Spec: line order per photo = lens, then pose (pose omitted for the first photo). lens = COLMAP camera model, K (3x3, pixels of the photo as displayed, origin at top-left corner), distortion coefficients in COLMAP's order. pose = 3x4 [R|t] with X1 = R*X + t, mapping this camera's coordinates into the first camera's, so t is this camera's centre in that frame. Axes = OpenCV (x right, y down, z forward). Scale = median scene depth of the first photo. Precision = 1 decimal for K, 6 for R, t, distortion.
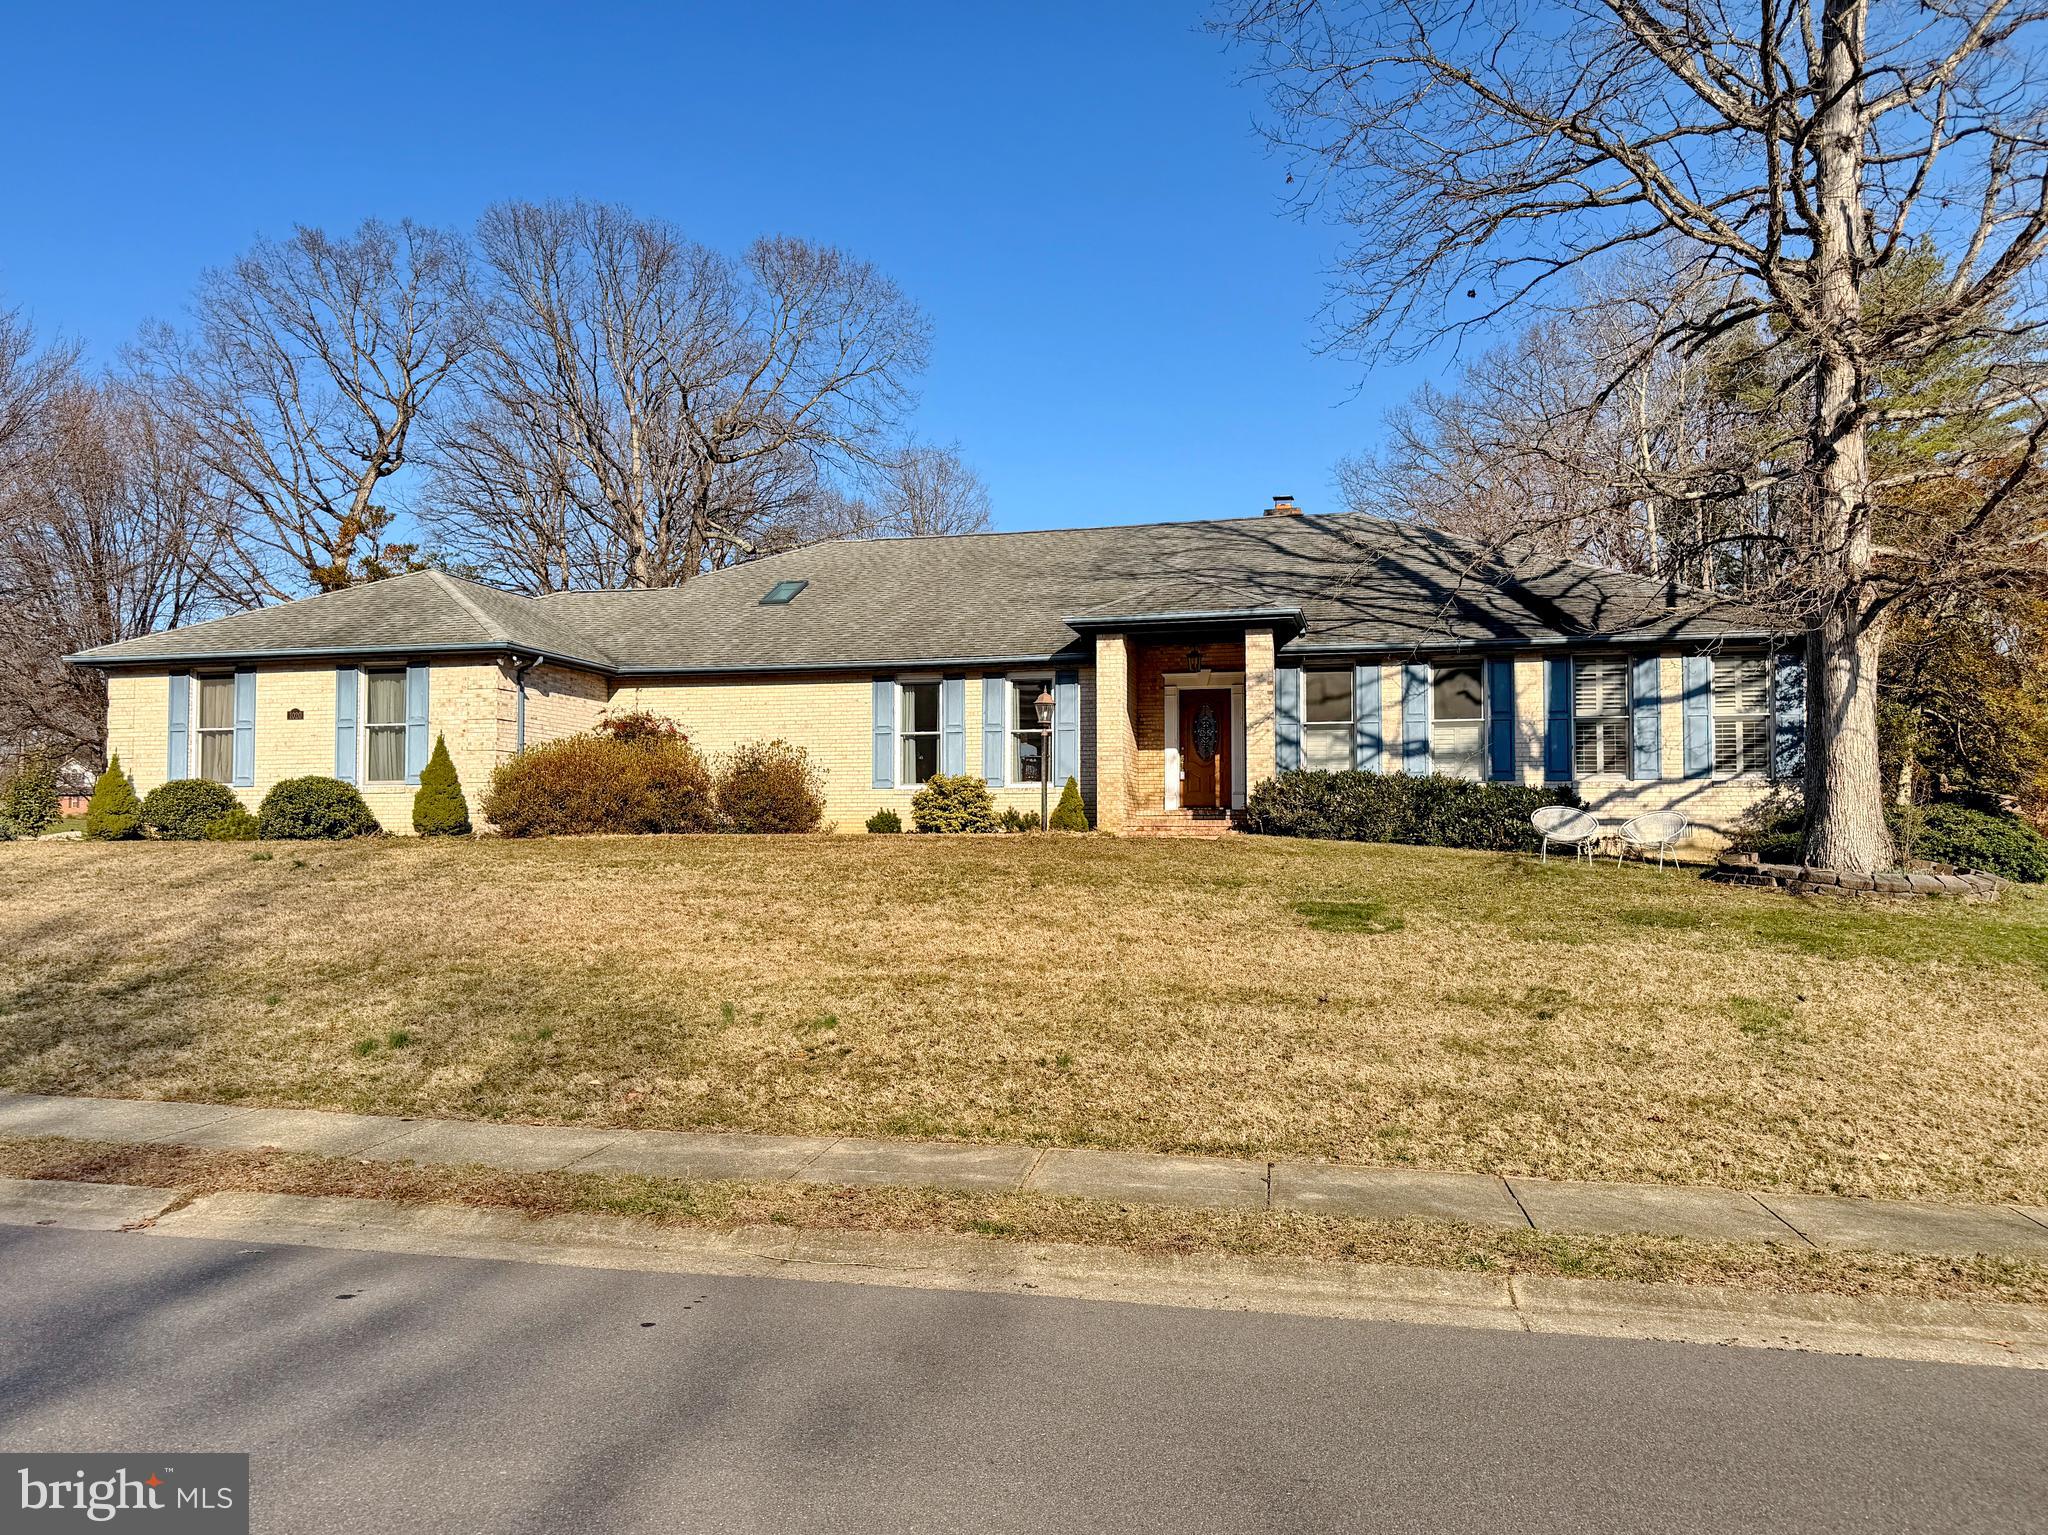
lens RADIAL K [[1569.4, 0, 1024.0], [0, 1569.4, 767.5], [0, 0, 1]] dist [0.192725, -0.345301]
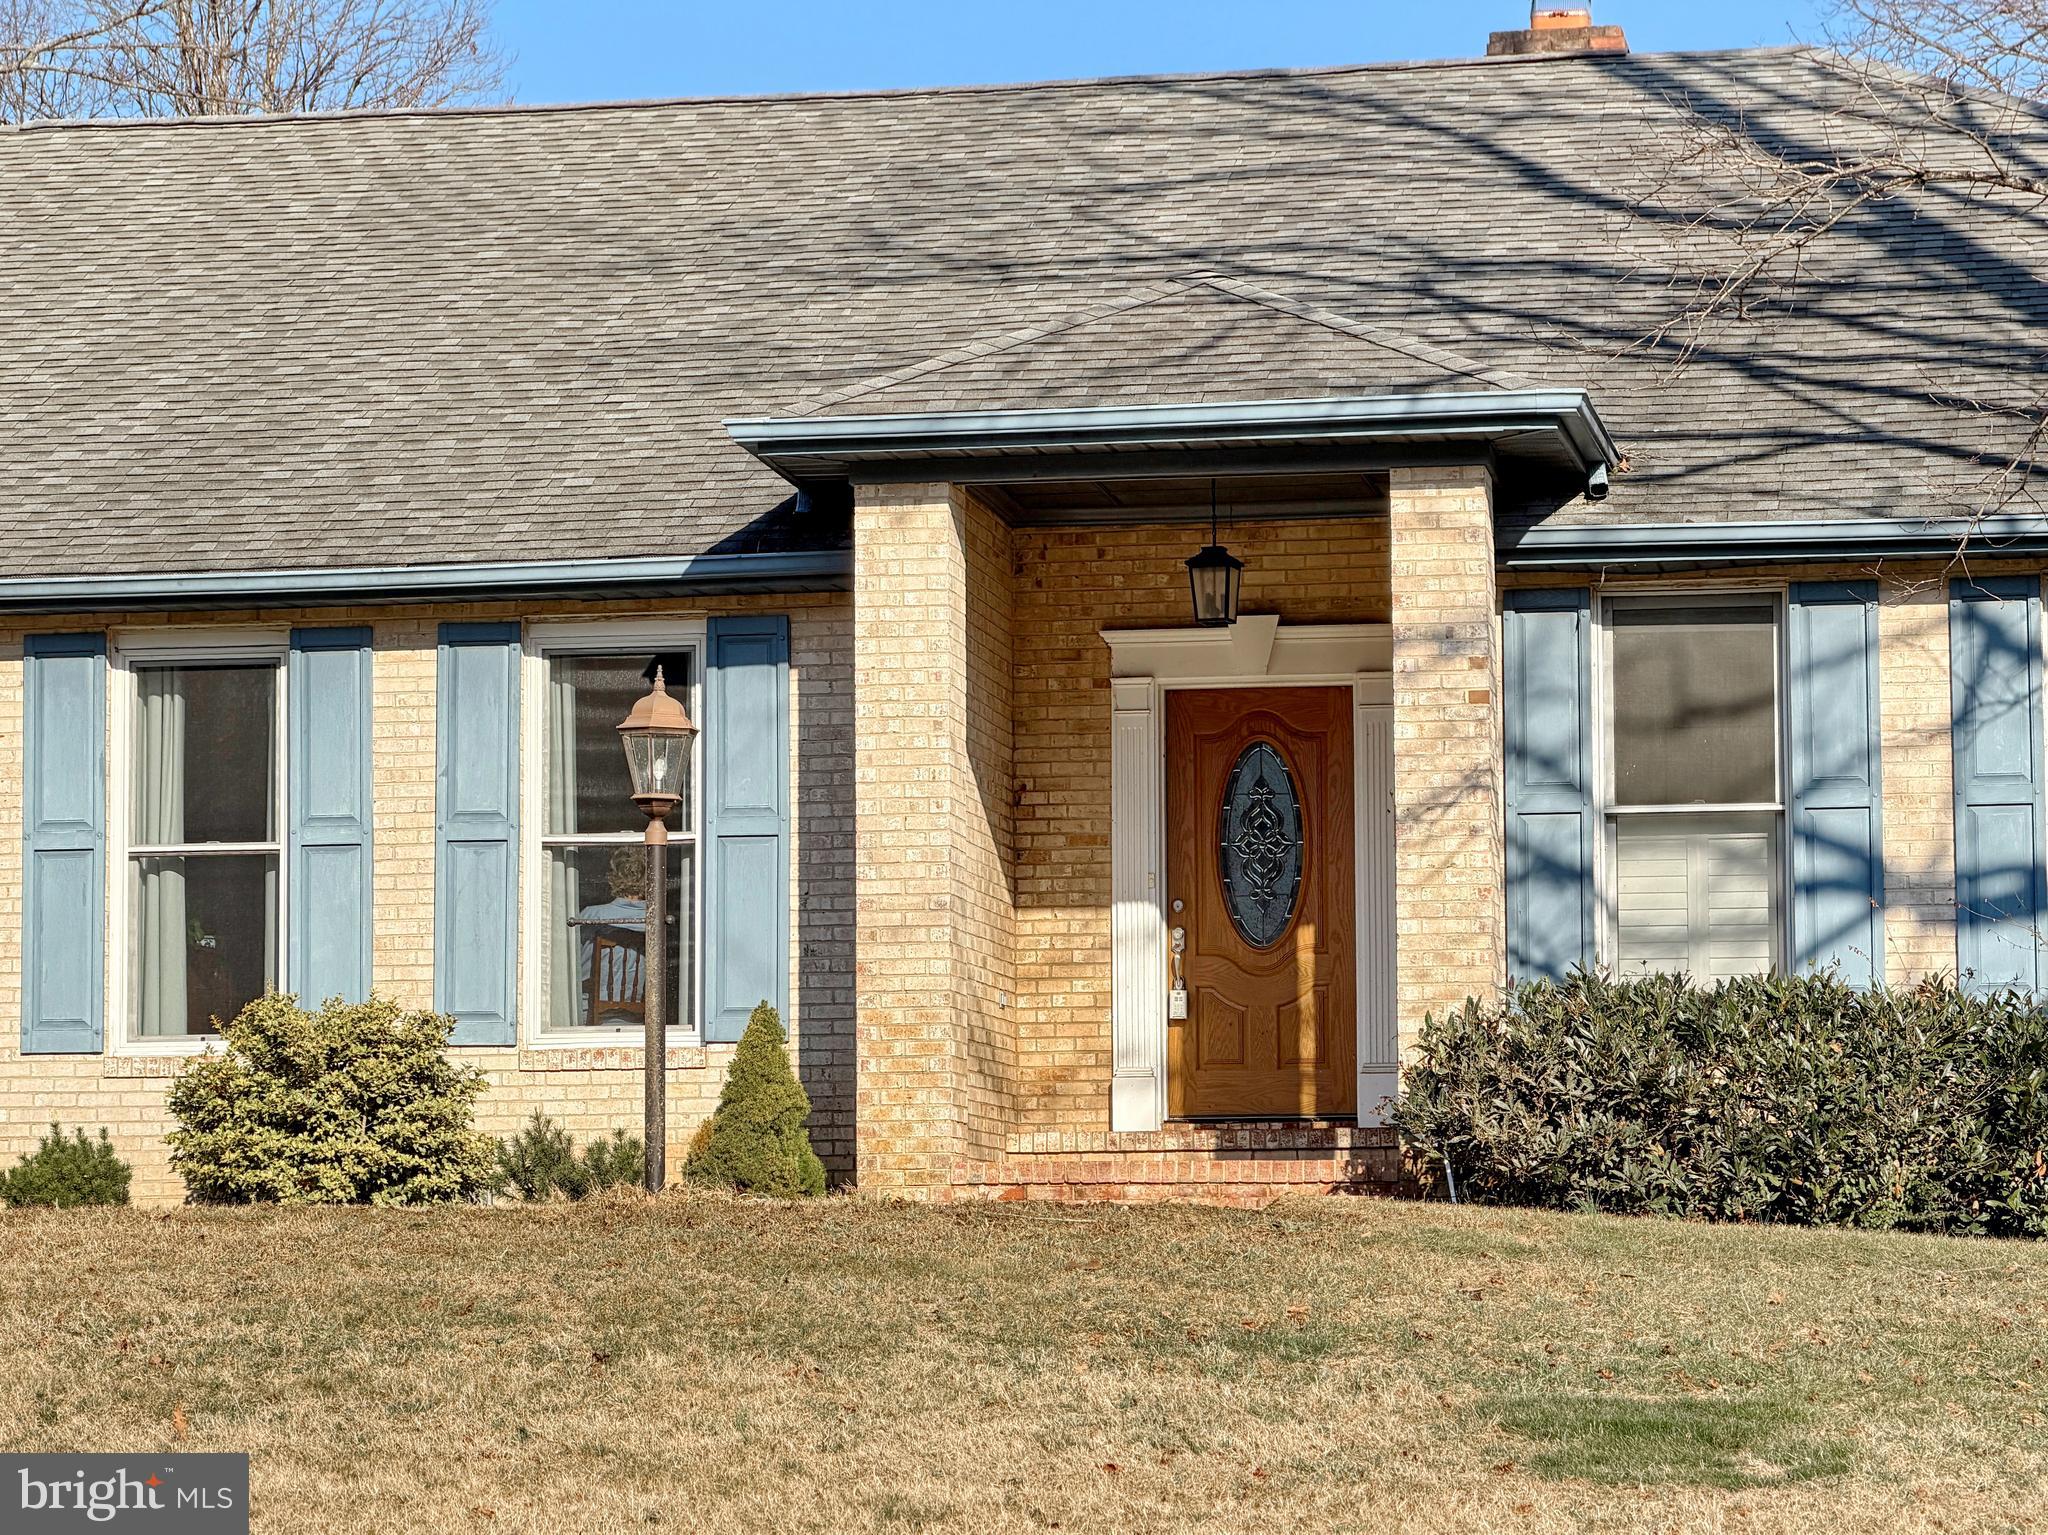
lens RADIAL K [[6365.6, 0, 1024.0], [0, 6365.6, 767.5], [0, 0, 1]] dist [0.169964, 1.217933]
pose [[0.998136, -0.000359, 0.061021, 0.007838], [0.002918, 0.999120, -0.041853, 0.011231], [-0.060952, 0.041953, 0.997259, -0.105317]]
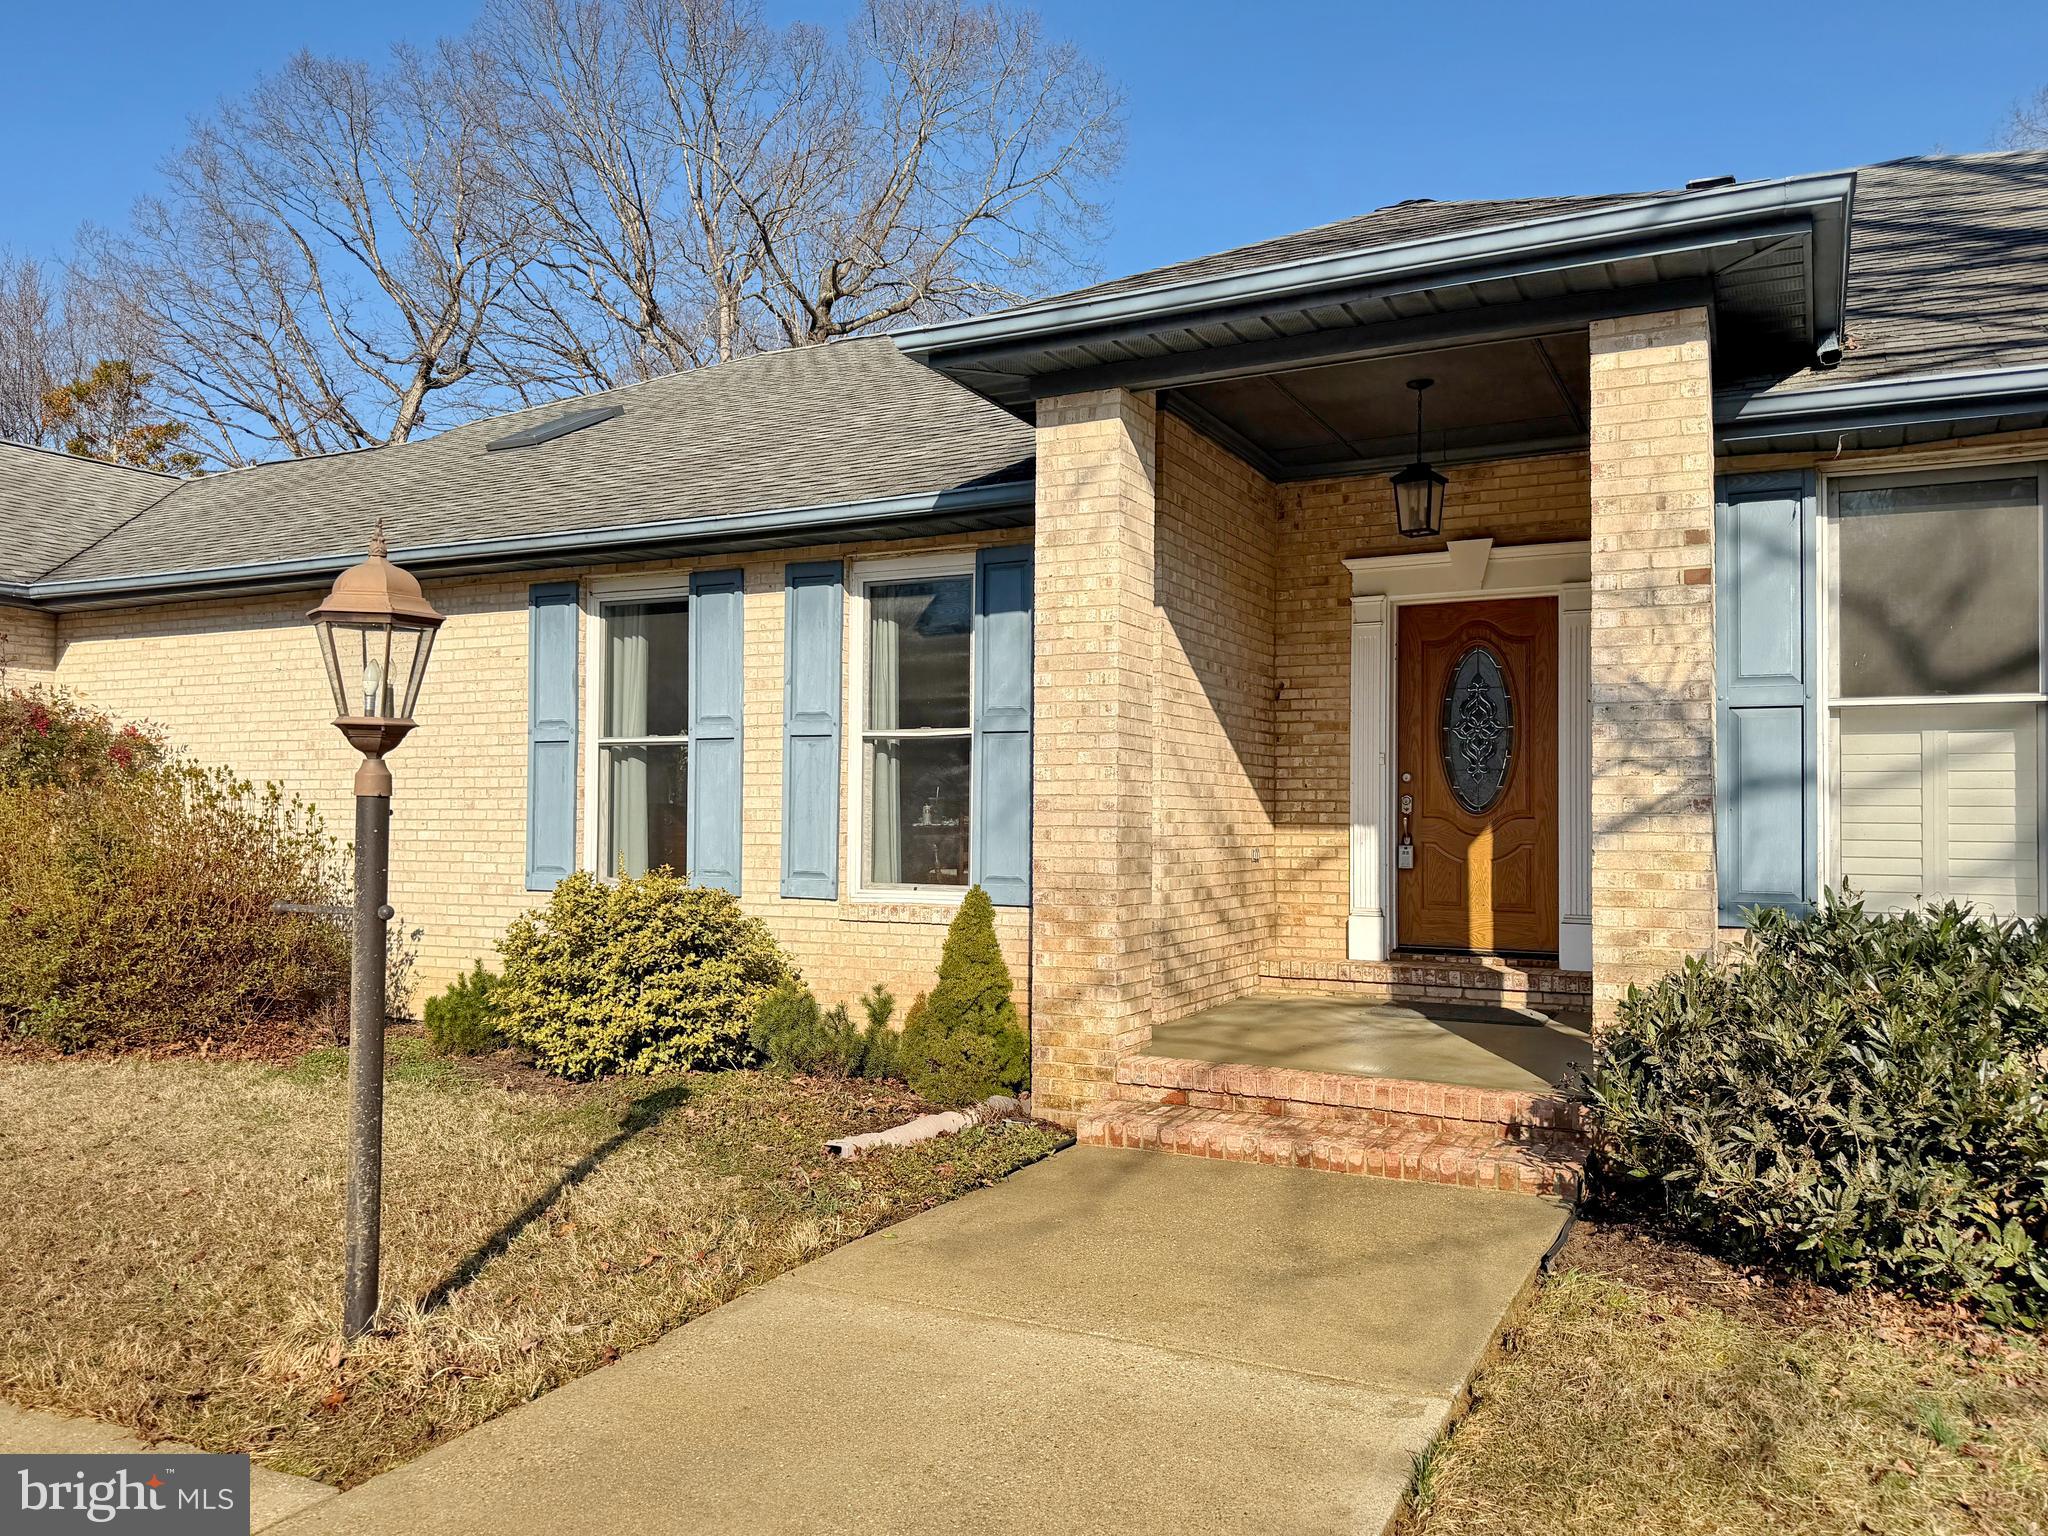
lens RADIAL K [[1514.4, 0, 1021.4], [0, 1514.4, 783.9], [0, 0, 1]] dist [0.106692, -0.150254]
pose [[0.970619, 0.000786, -0.240618, 0.108673], [0.006210, 0.999580, 0.028315, -0.022355], [0.240539, -0.028978, 0.970207, 0.720184]]
